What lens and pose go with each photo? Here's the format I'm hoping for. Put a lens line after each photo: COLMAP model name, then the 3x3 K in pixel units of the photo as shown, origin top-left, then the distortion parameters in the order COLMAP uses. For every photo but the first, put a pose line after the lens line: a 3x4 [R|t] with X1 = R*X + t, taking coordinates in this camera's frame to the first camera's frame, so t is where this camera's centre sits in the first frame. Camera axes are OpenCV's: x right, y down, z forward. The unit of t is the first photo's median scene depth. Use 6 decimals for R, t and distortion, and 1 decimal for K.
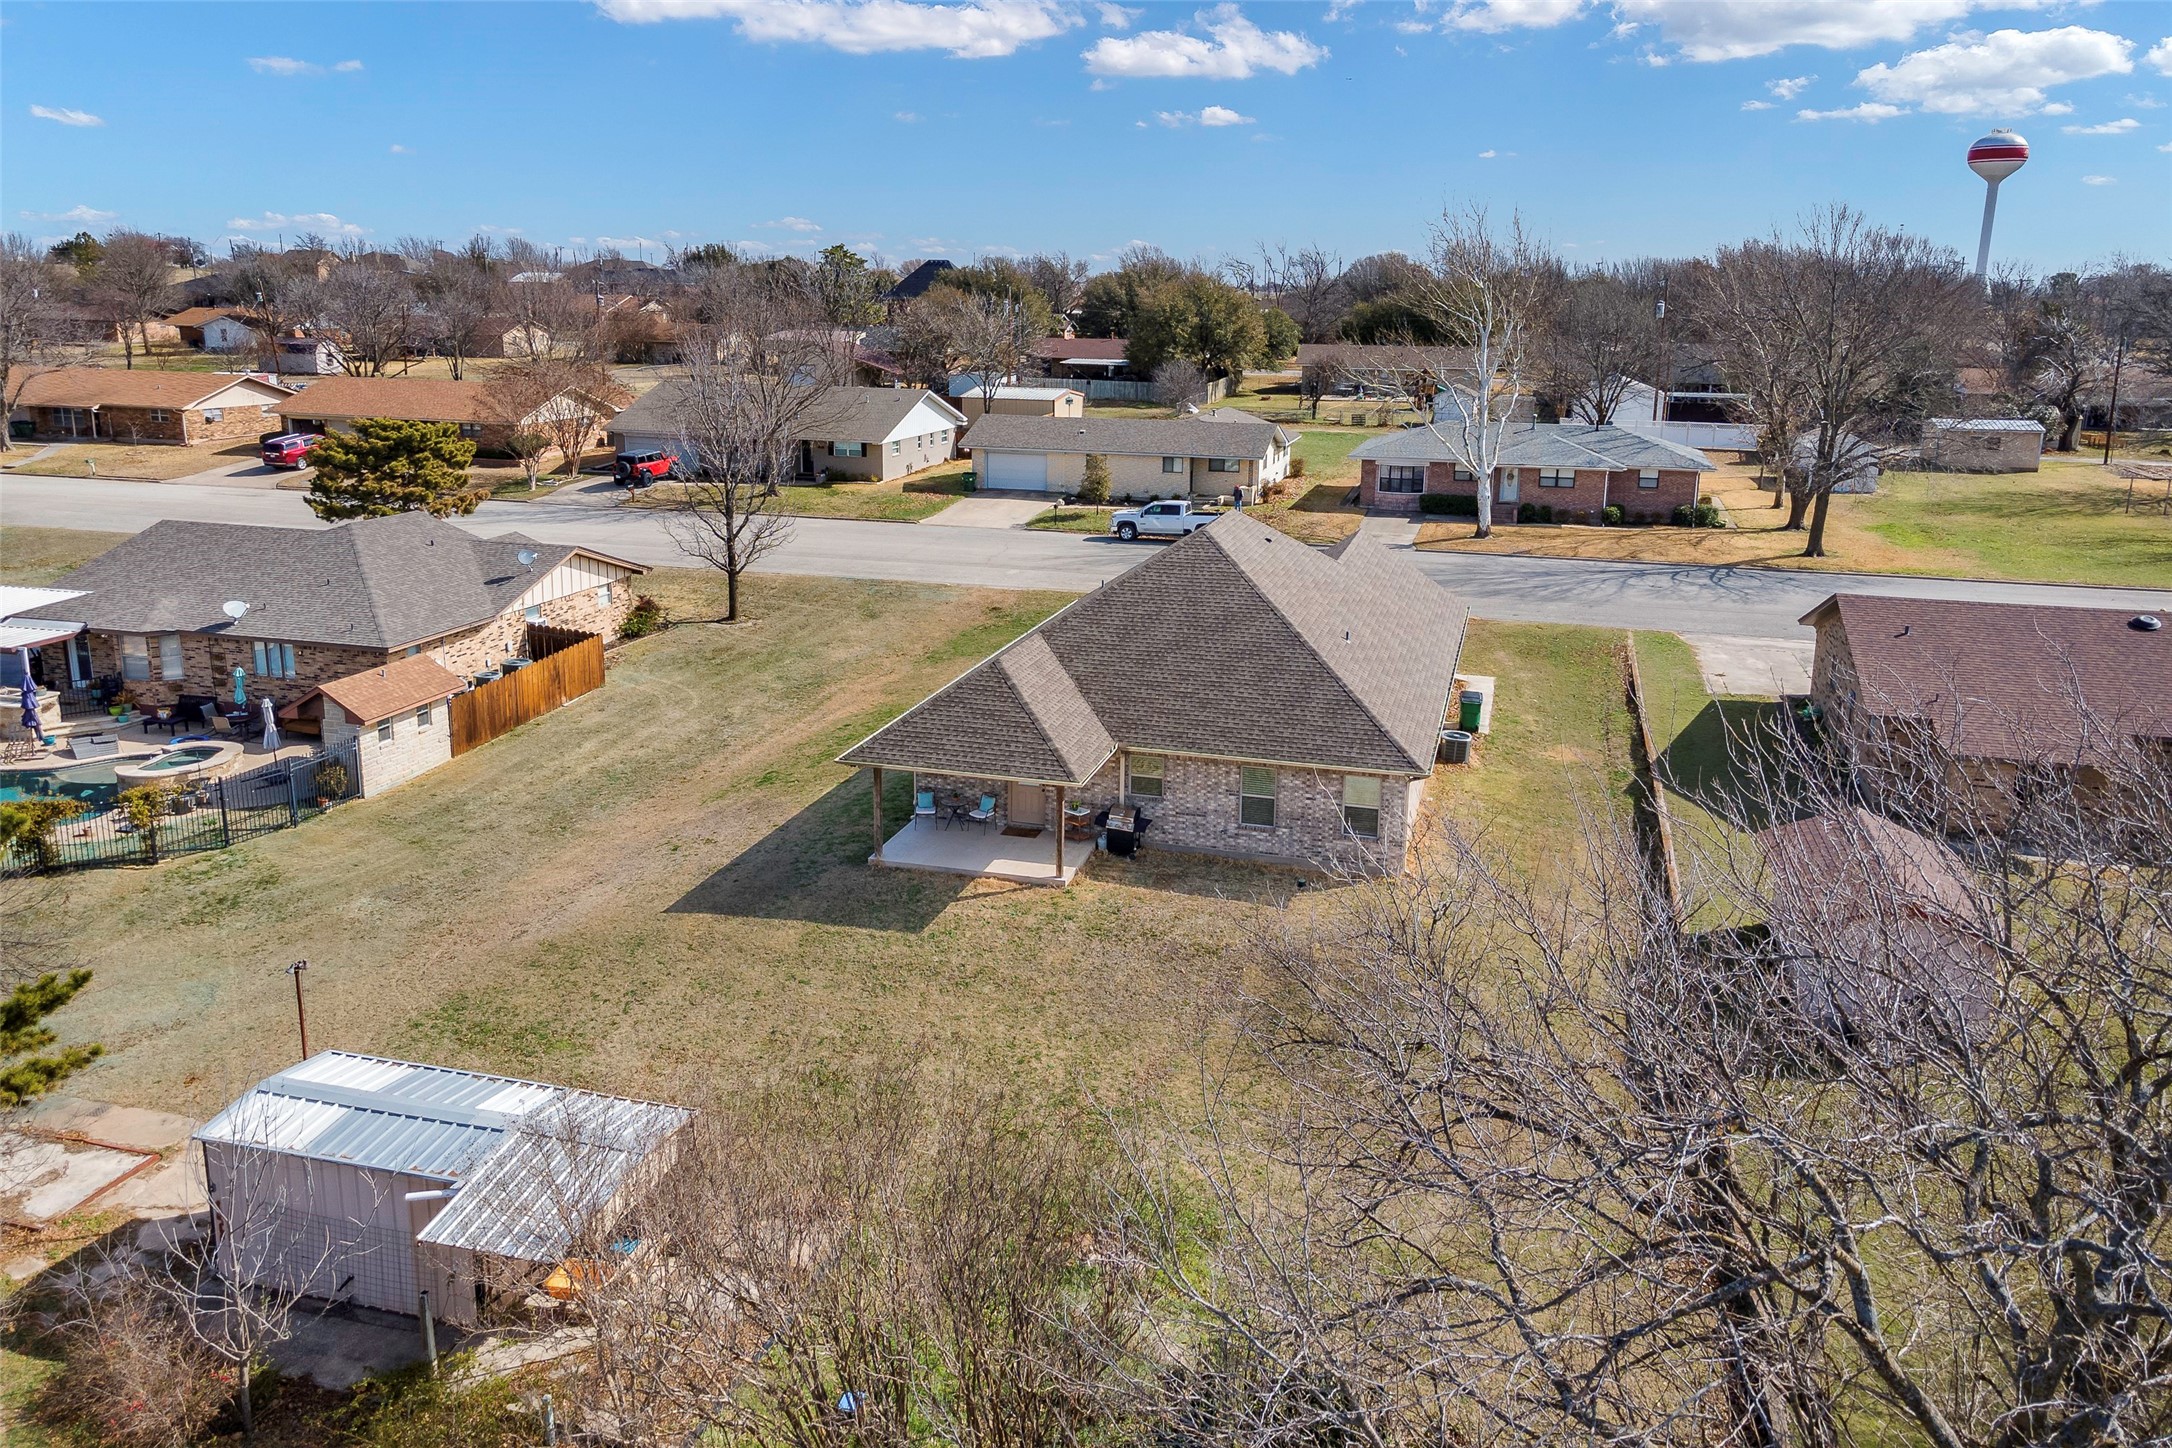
lens RADIAL K [[1585.0, 0, 1085.2], [0, 1585.0, 614.9], [0, 0, 1]] dist [0.044978, -0.002608]
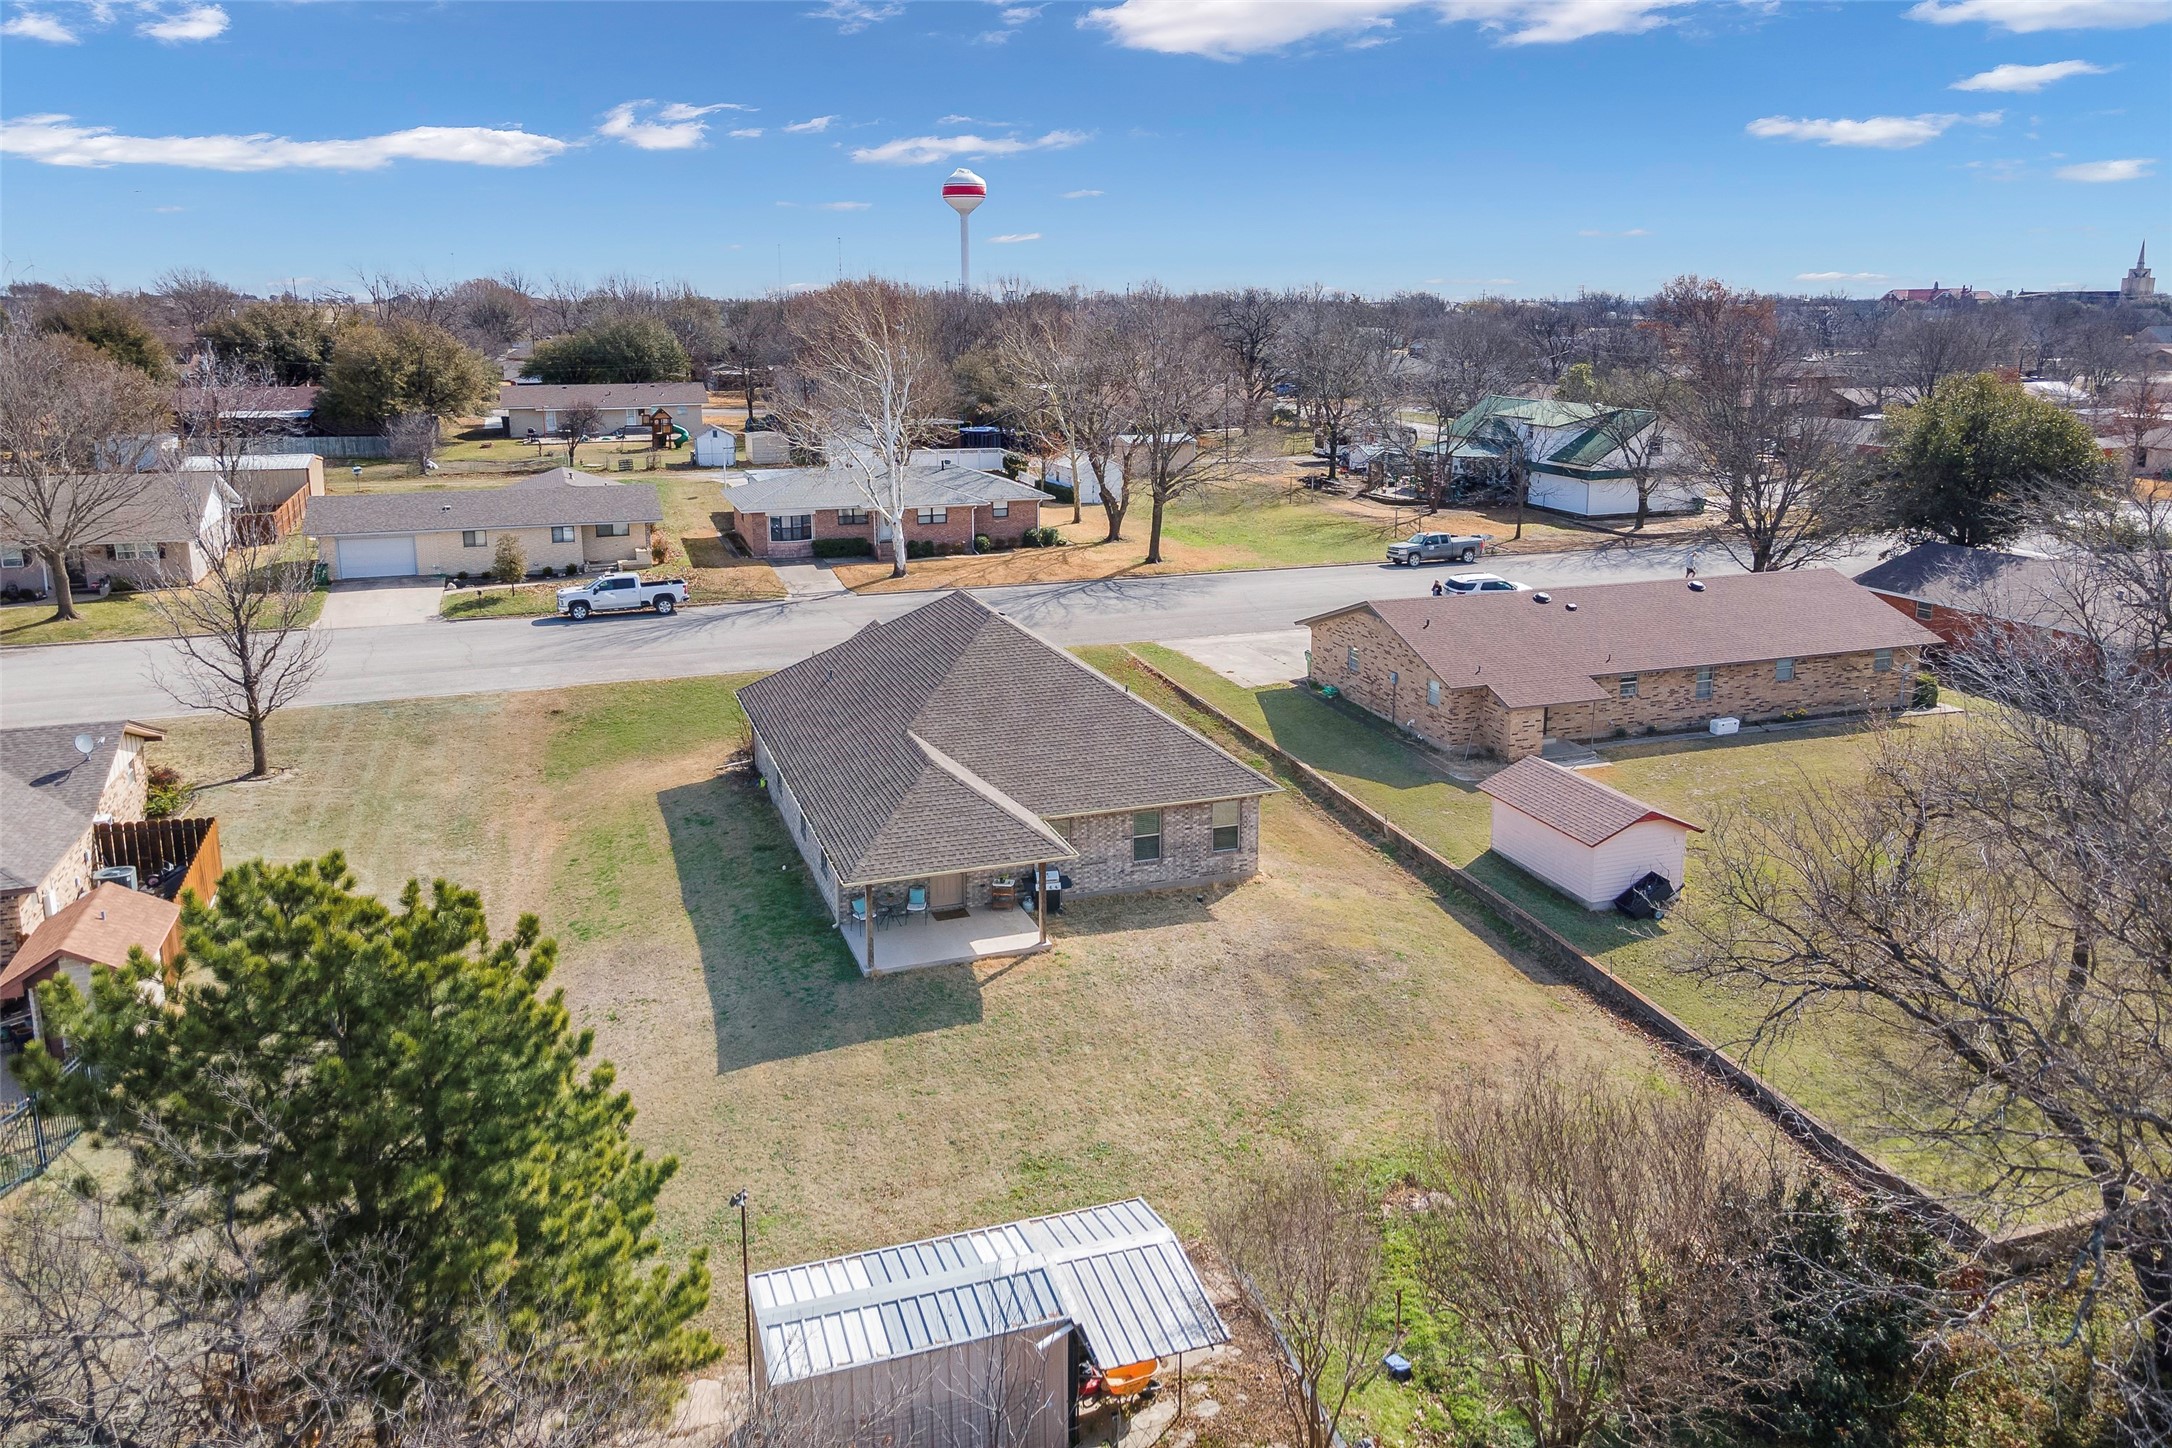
lens RADIAL K [[1585.0, 0, 1085.2], [0, 1585.0, 614.9], [0, 0, 1]] dist [0.044978, -0.002608]
pose [[0.814911, -0.125583, 0.565816, -0.431854], [0.127161, 0.991197, 0.036854, -0.073677], [-0.565464, 0.041918, 0.823707, 0.034840]]
